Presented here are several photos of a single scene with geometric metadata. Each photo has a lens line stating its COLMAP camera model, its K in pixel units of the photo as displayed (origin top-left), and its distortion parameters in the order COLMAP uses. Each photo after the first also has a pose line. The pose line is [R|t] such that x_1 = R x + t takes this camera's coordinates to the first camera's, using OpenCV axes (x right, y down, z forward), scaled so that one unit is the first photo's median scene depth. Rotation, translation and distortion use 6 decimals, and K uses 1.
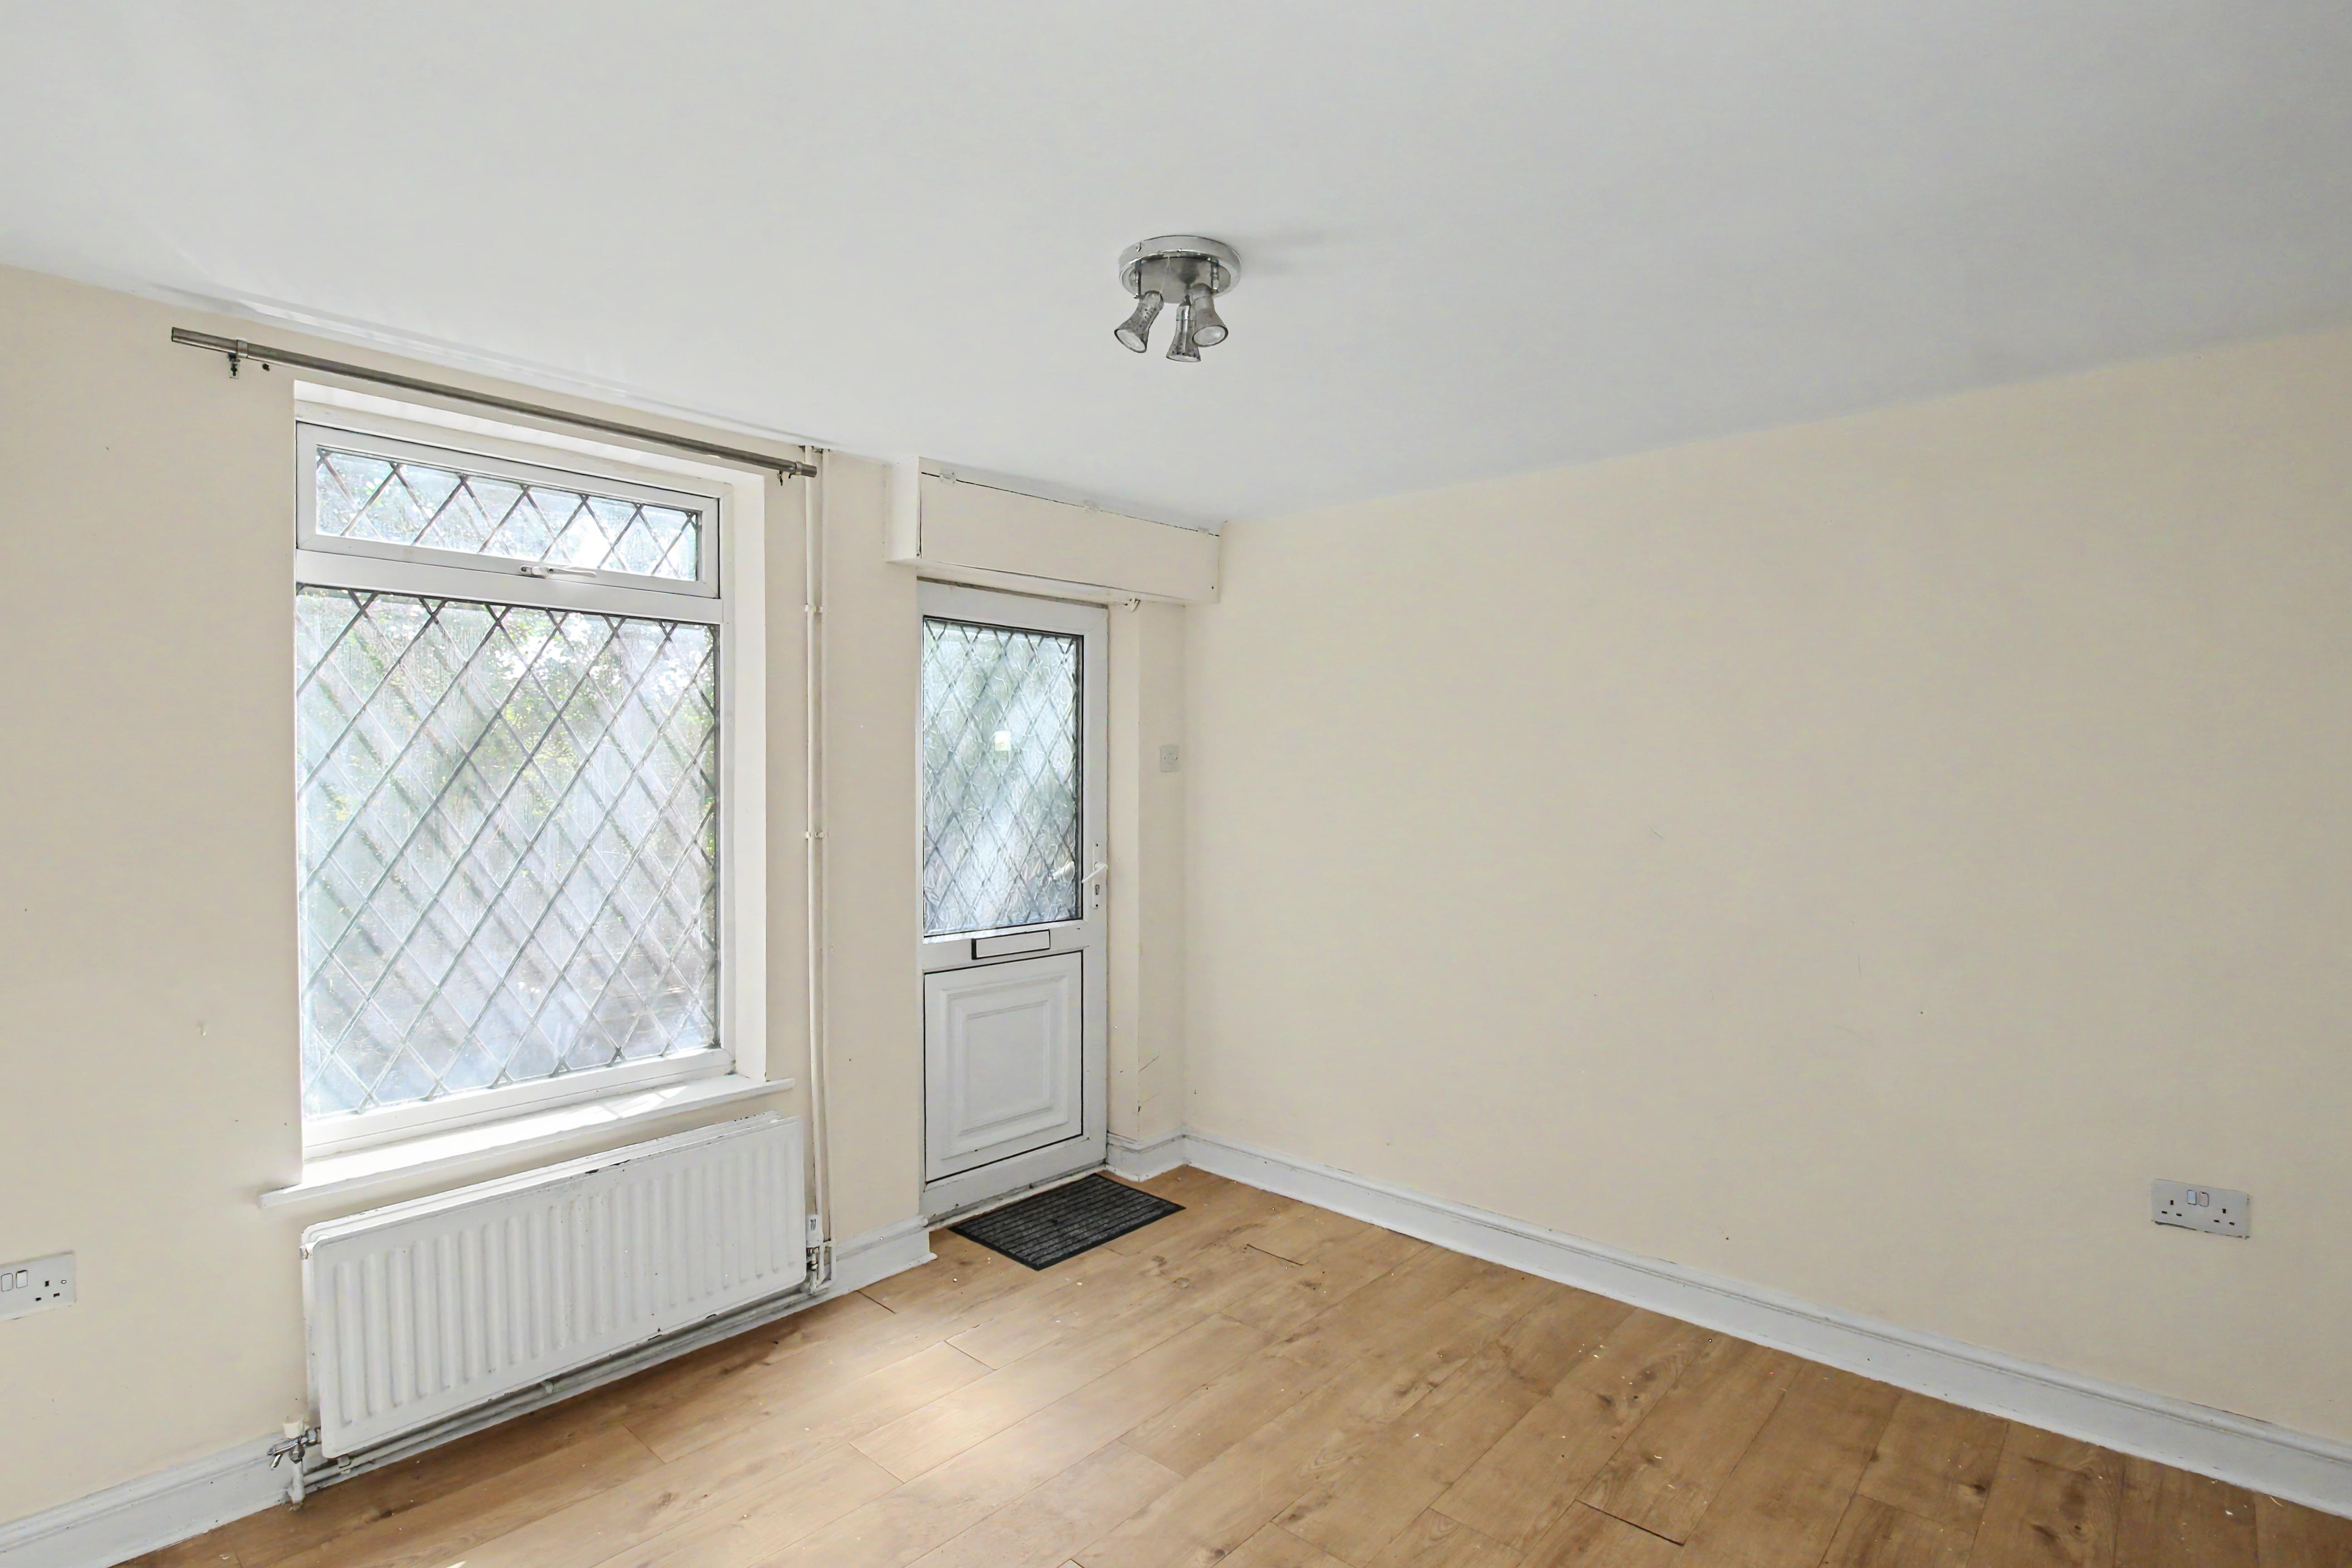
lens RADIAL K [[1156.1, 0, 1182.6], [0, 1156.1, 793.2], [0, 0, 1]] dist [0.000337, -0.016410]
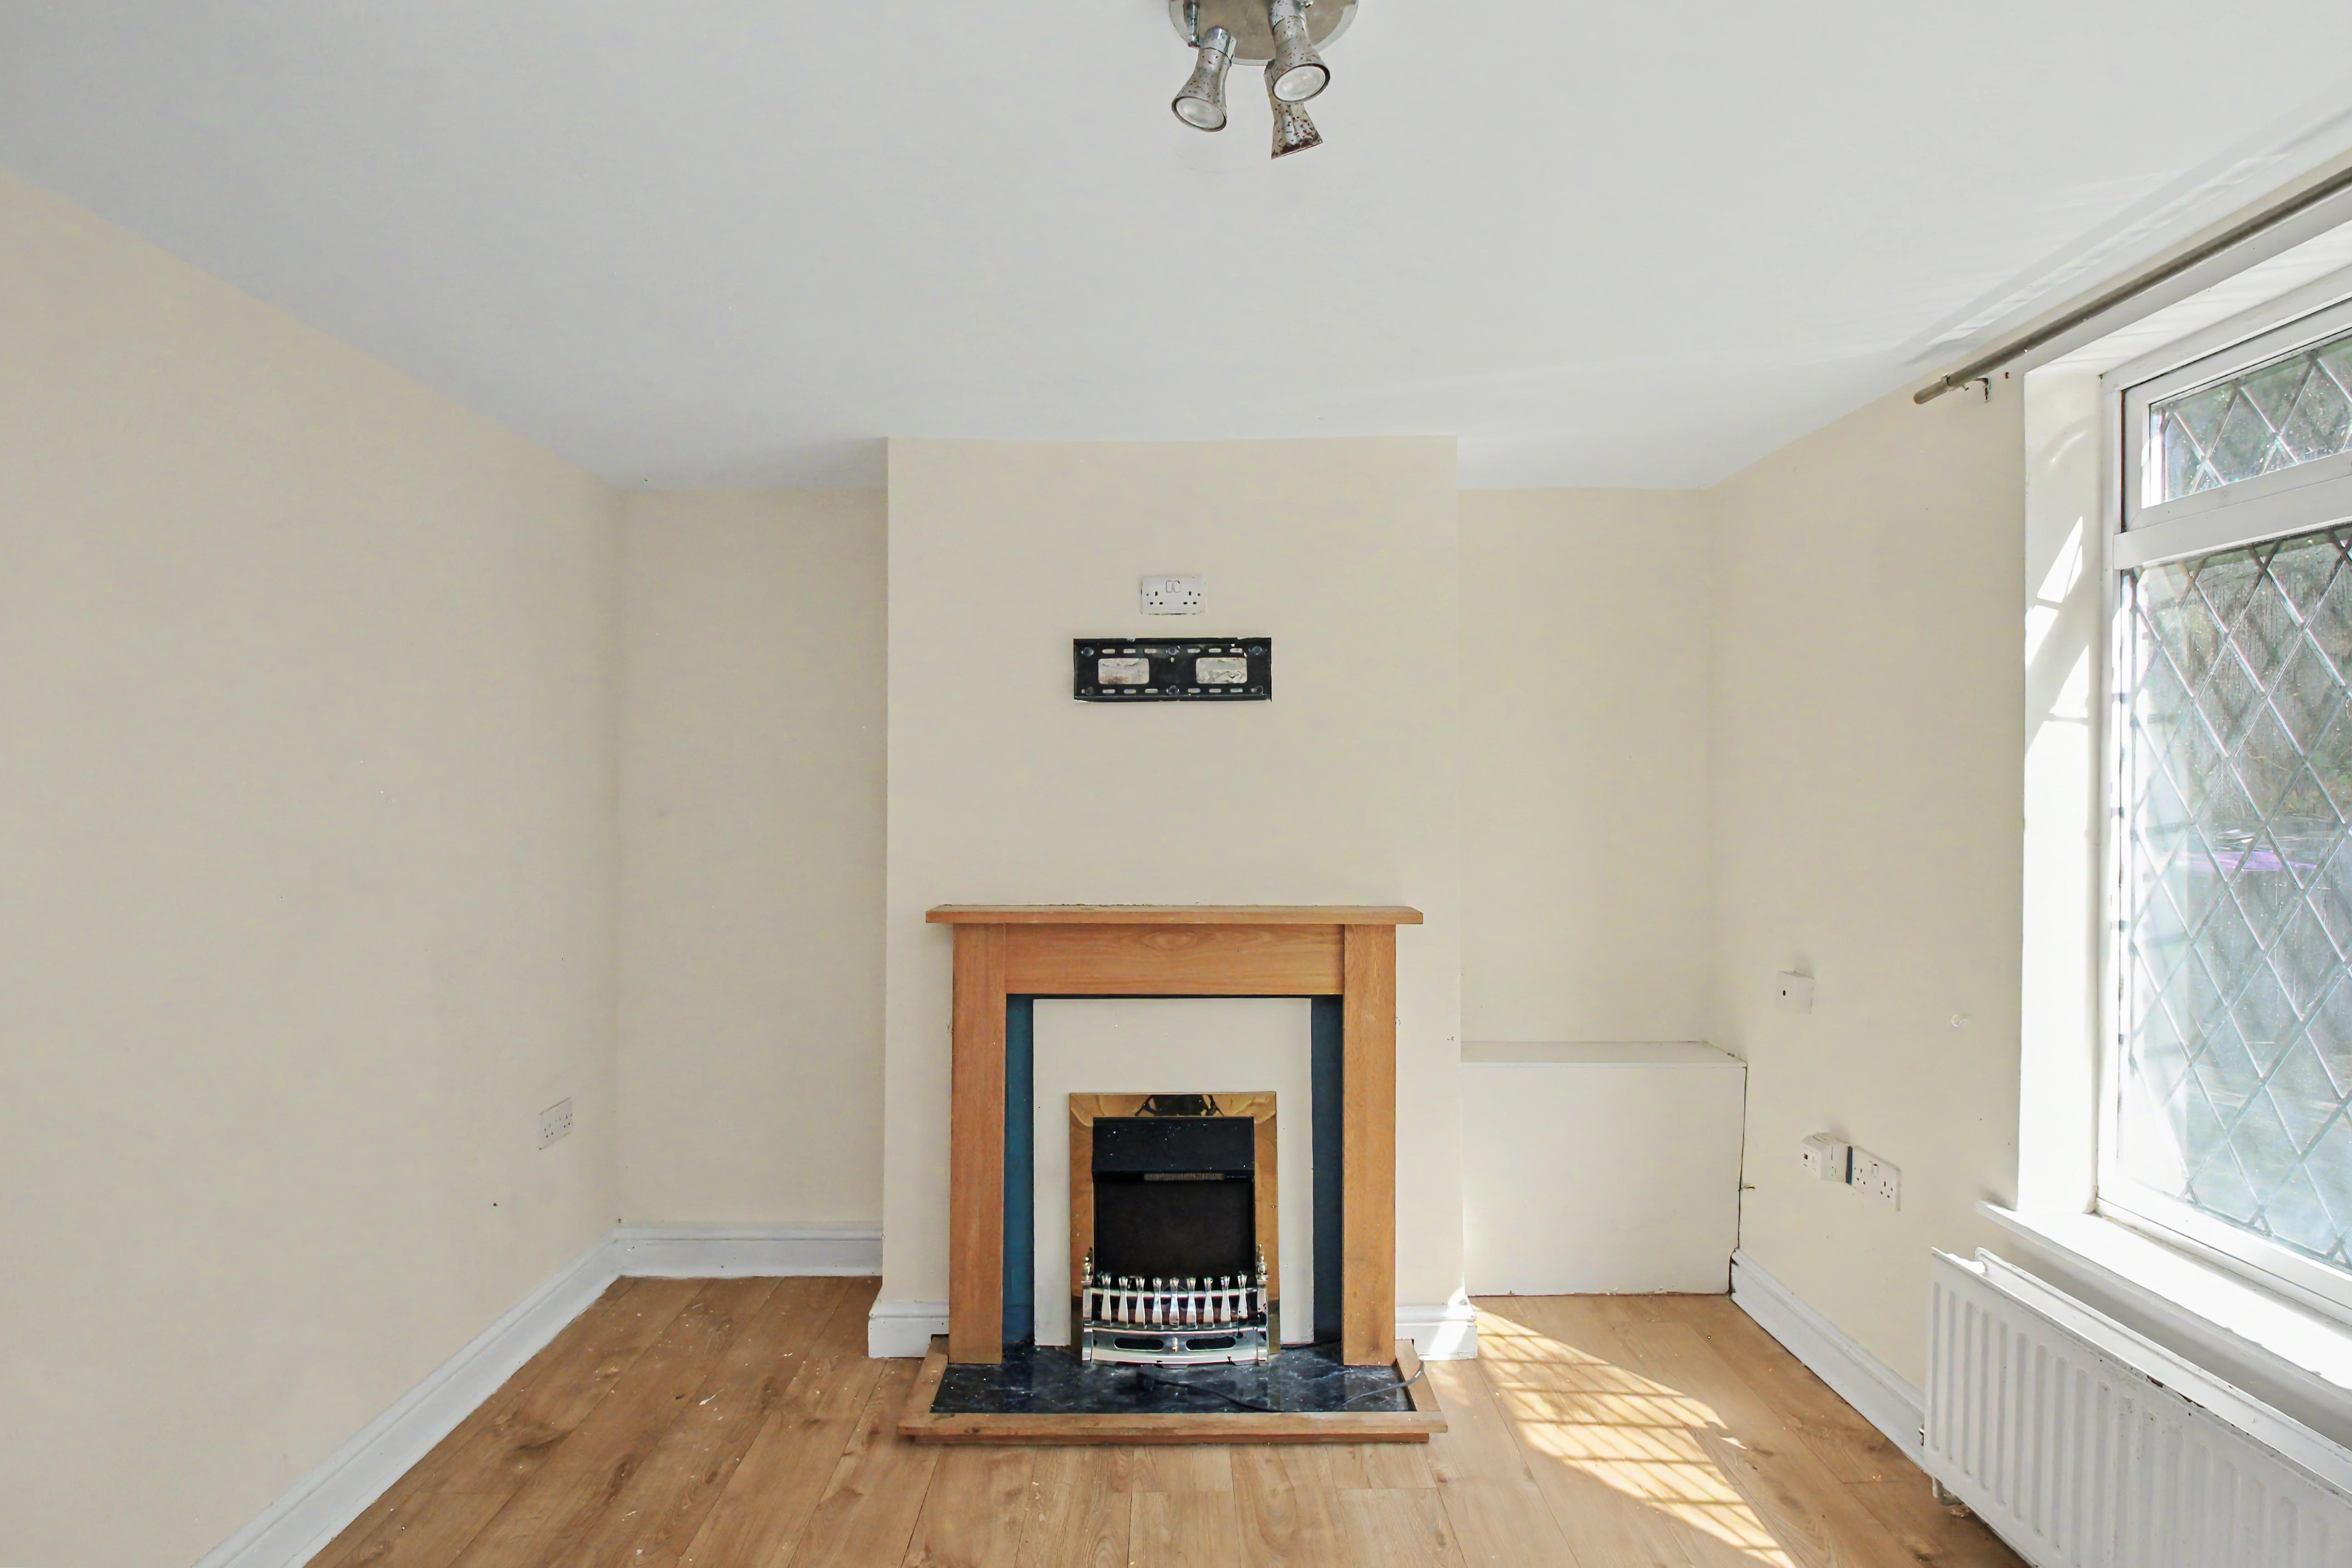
lens RADIAL K [[1131.3, 0, 1176.0], [0, 1131.3, 784.0], [0, 0, 1]] dist [-0.009950, -0.000481]
pose [[-0.750987, -0.006666, -0.660283, 0.282316], [-0.020037, 0.999719, 0.012695, -0.010568], [0.660013, 0.022764, -0.750909, 0.921701]]
